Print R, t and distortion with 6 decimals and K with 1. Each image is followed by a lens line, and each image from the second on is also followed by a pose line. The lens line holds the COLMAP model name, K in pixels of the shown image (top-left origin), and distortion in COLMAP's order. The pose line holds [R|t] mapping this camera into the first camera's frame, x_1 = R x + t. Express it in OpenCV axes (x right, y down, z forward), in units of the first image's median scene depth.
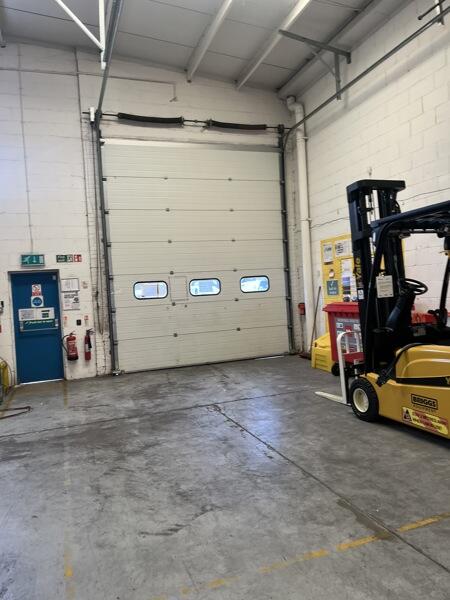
lens RADIAL K [[456.2, 0, 225.8], [0, 456.2, 299.2], [0, 0, 1]] dist [0.052415, 0.002265]
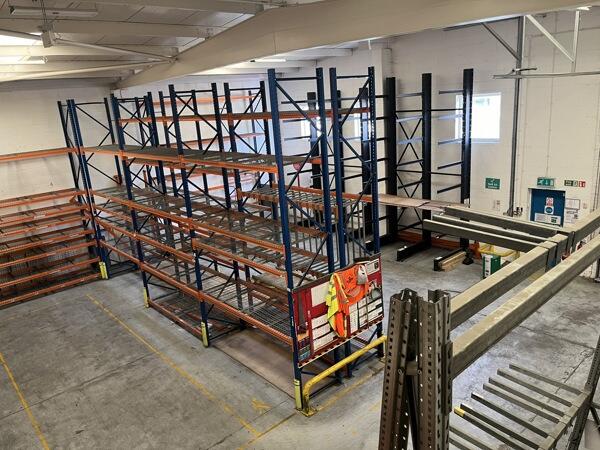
lens RADIAL K [[456.2, 0, 300.6], [0, 456.2, 224.7], [0, 0, 1]] dist [0.052415, 0.002265]
pose [[0.367041, 0.277392, -0.887882, 0.543624], [0.043061, 0.948411, 0.314104, -0.414620], [0.929207, -0.153522, 0.336162, -0.139156]]
